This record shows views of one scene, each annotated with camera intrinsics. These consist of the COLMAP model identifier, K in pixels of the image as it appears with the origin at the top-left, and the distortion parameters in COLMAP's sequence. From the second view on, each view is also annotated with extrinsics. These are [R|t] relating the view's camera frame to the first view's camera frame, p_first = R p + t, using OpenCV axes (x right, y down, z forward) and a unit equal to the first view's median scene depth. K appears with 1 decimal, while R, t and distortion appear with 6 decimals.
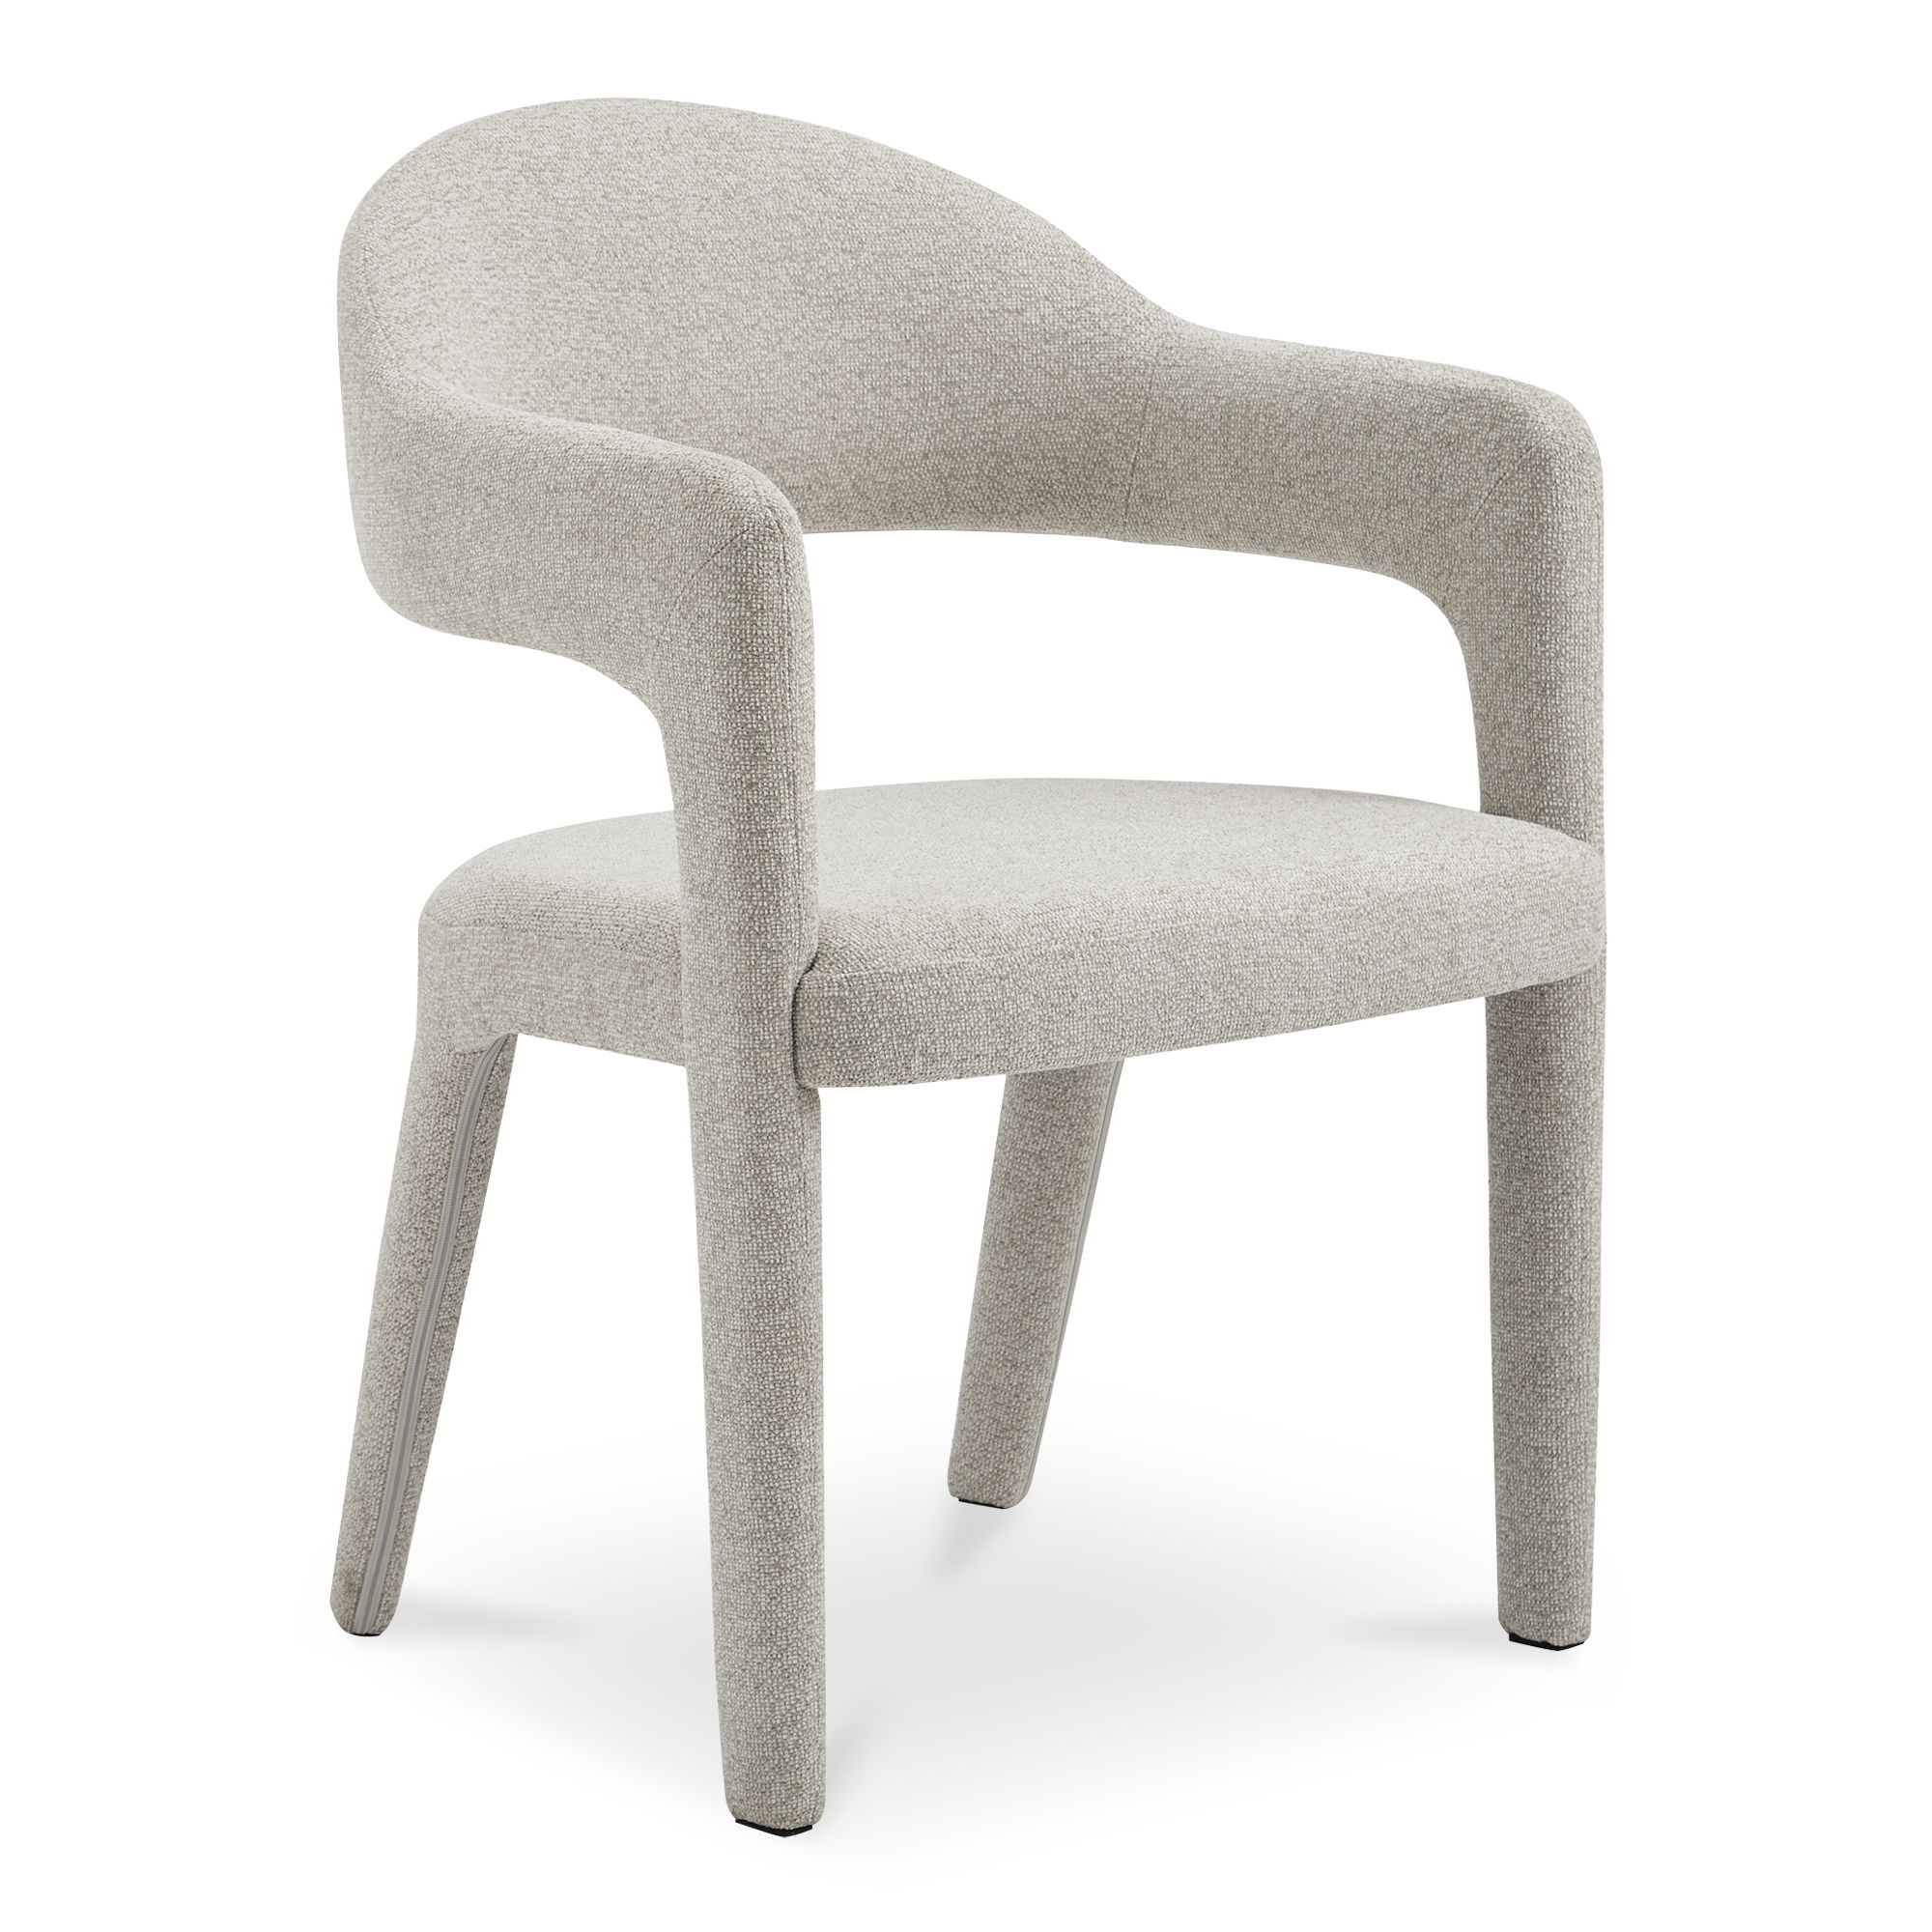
lens RADIAL K [[6853.2, 0, 966.0], [0, 6853.2, 966.0], [0, 0, 1]] dist [-0.062322, 2.460434]
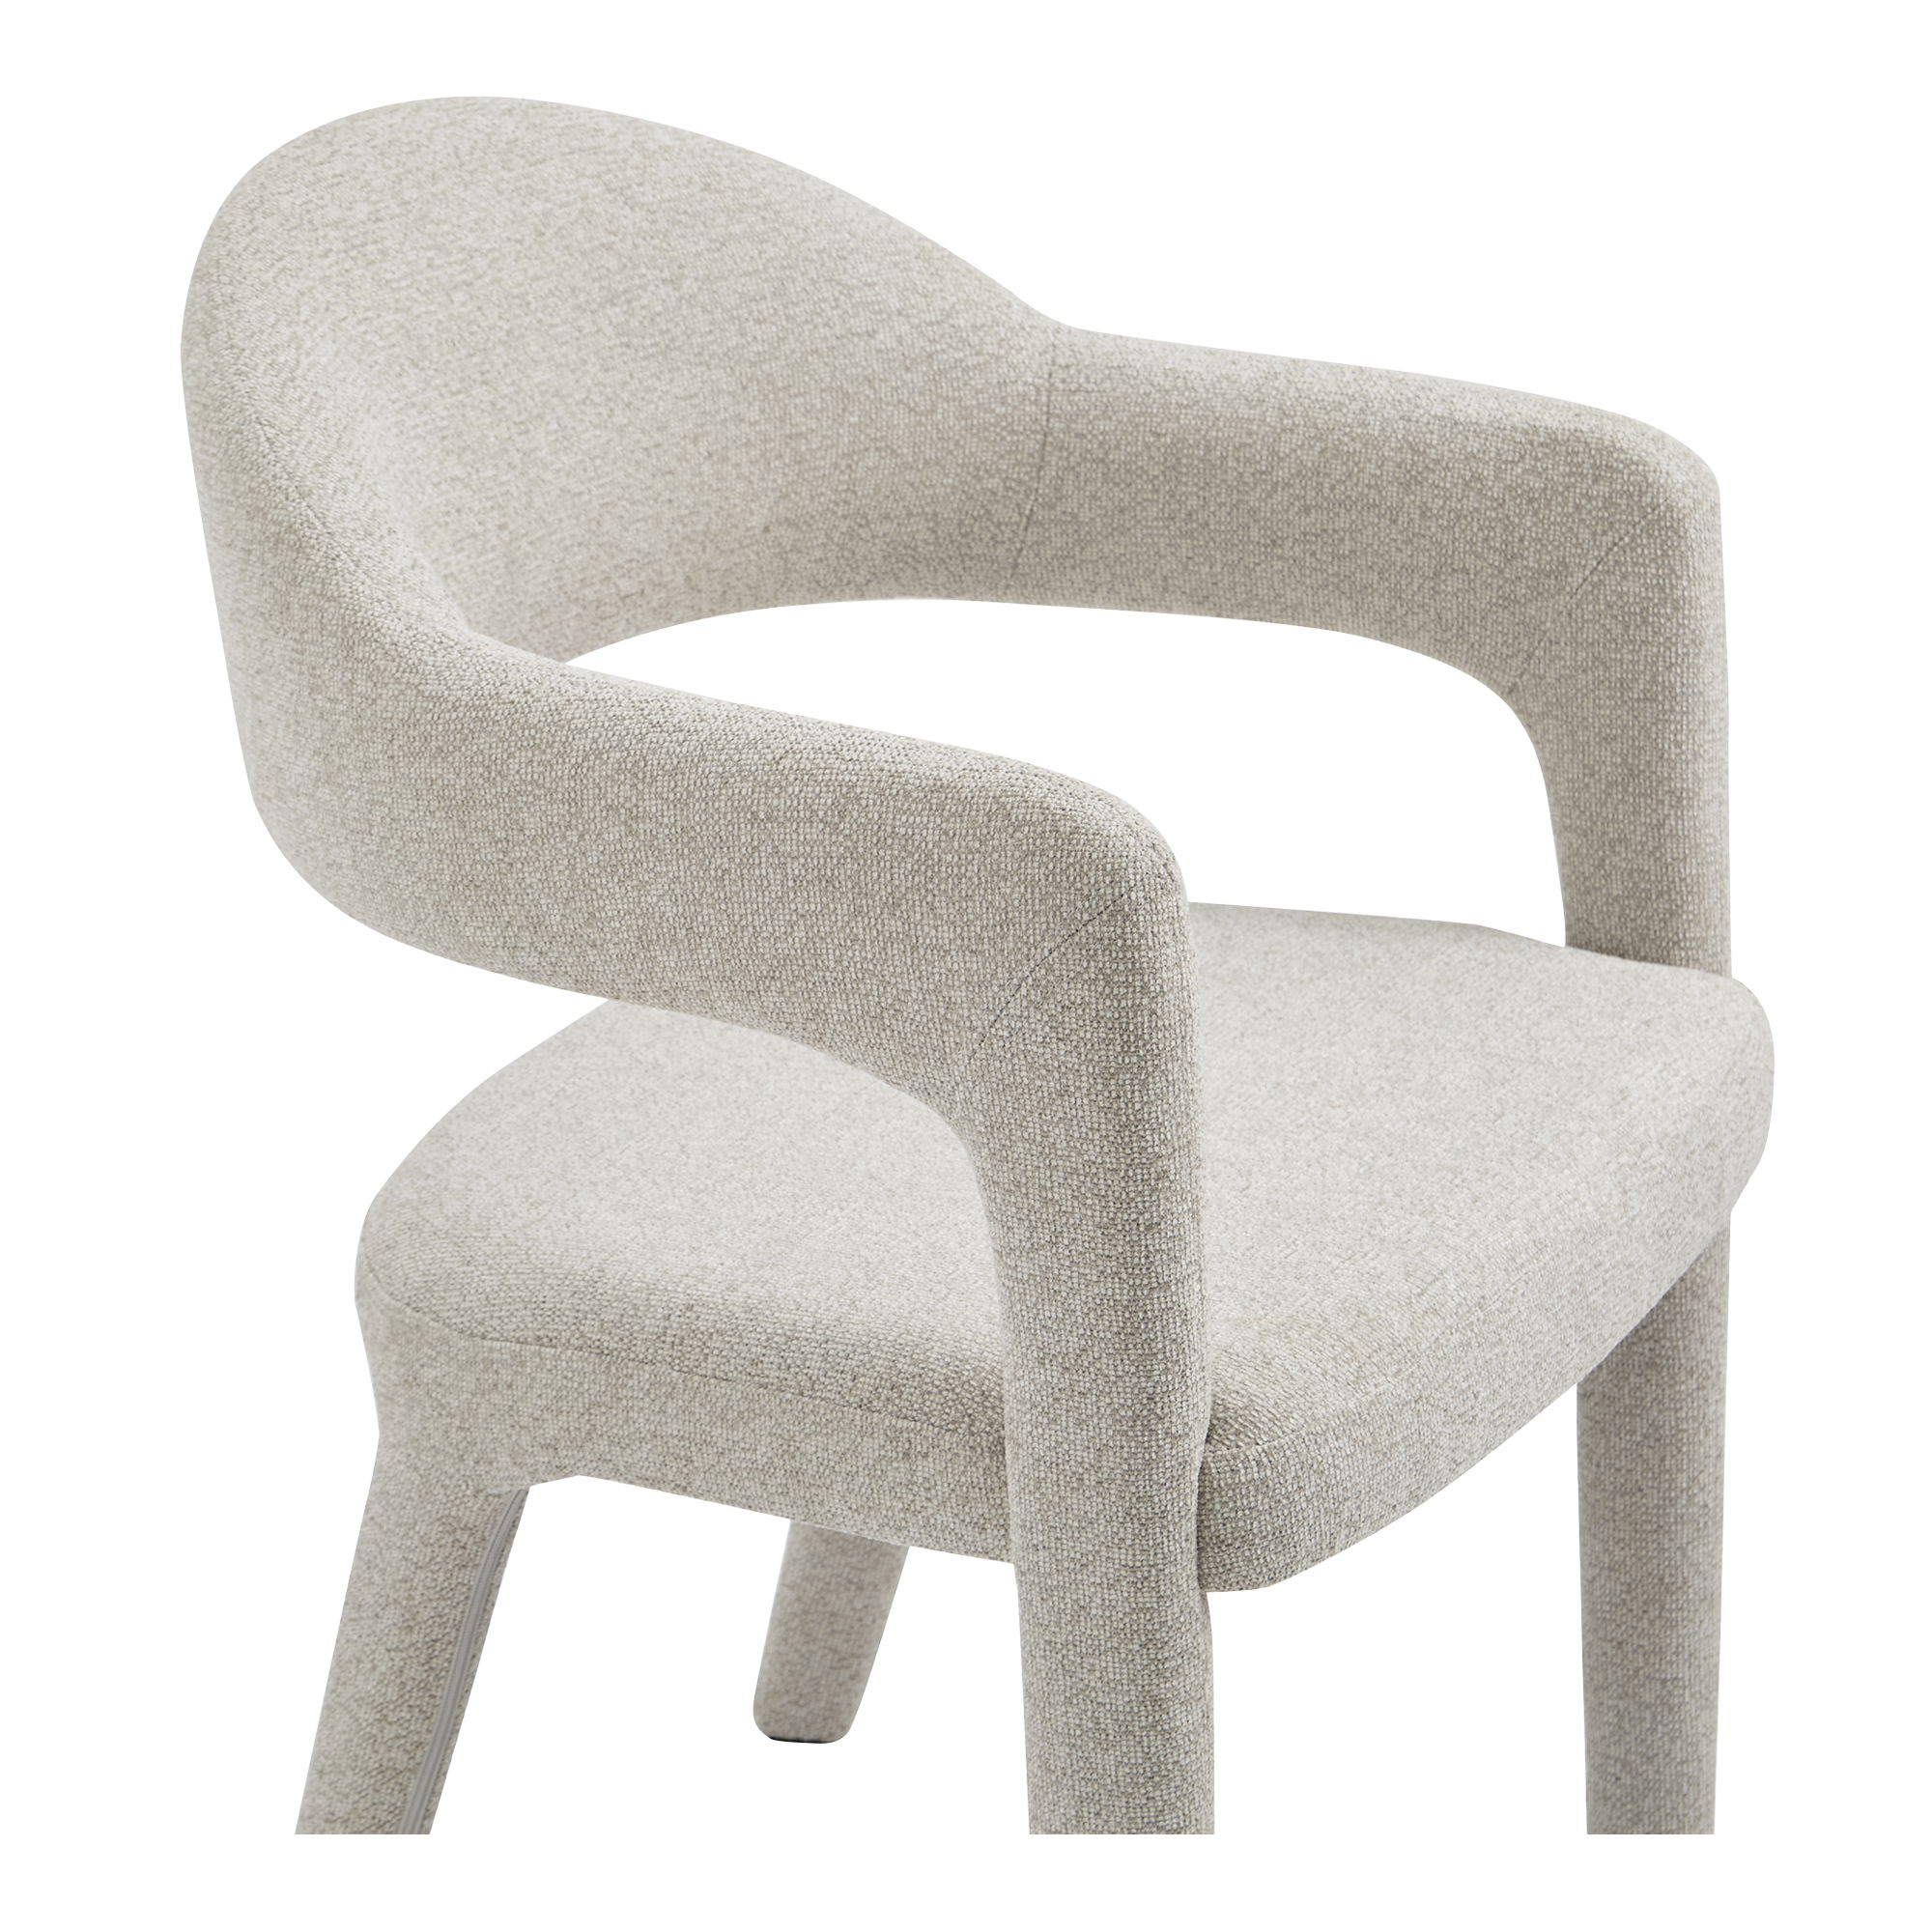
lens RADIAL K [[5791.4, 0, 967.8], [0, 5791.4, 895.9], [0, 0, 1]] dist [-0.088500, 1.973579]
pose [[0.922729, -0.131208, 0.362431, -0.231980], [0.076486, 0.983910, 0.161468, -0.140260], [-0.377785, -0.121270, 0.917917, 0.392742]]
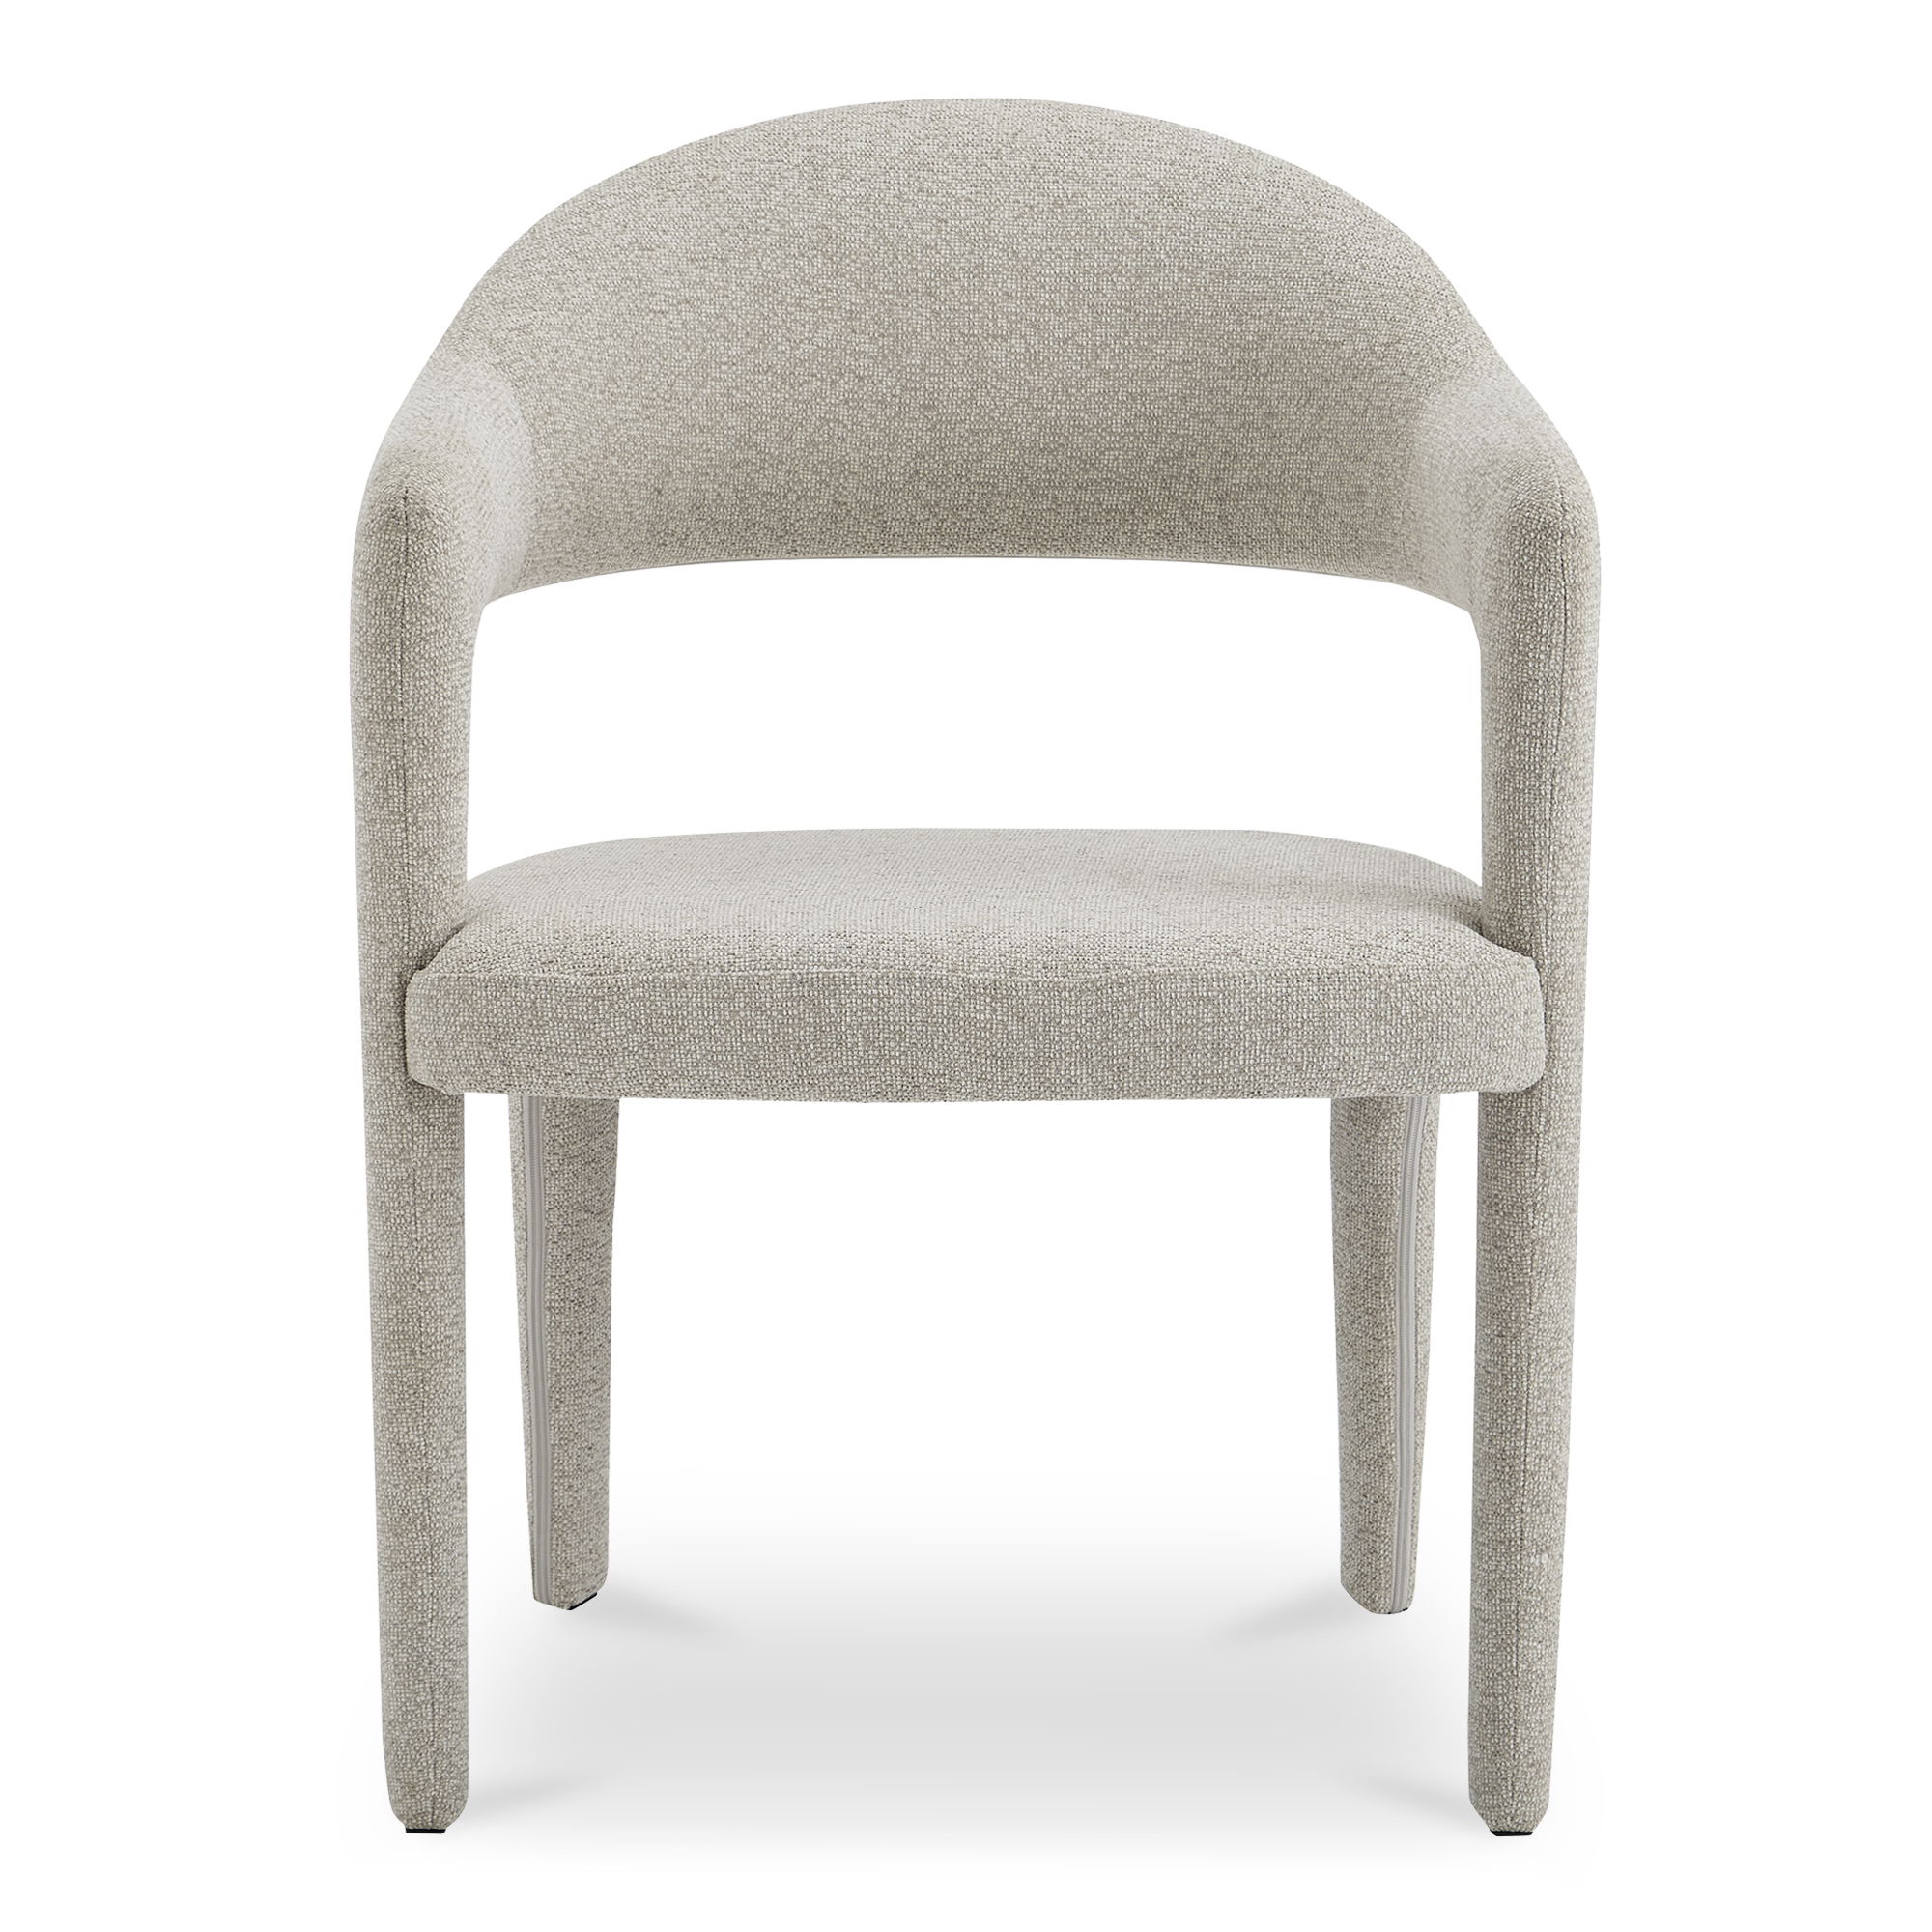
lens RADIAL K [[7413.0, 0, 1543.5], [0, 7413.0, 966.6], [0, 0, 1]] dist [0.112198, -3.984670]
pose [[0.807093, 0.111673, -0.579767, 0.643878], [-0.118646, 0.992596, 0.026023, -0.041023], [0.578380, 0.047784, 0.814367, 0.191227]]
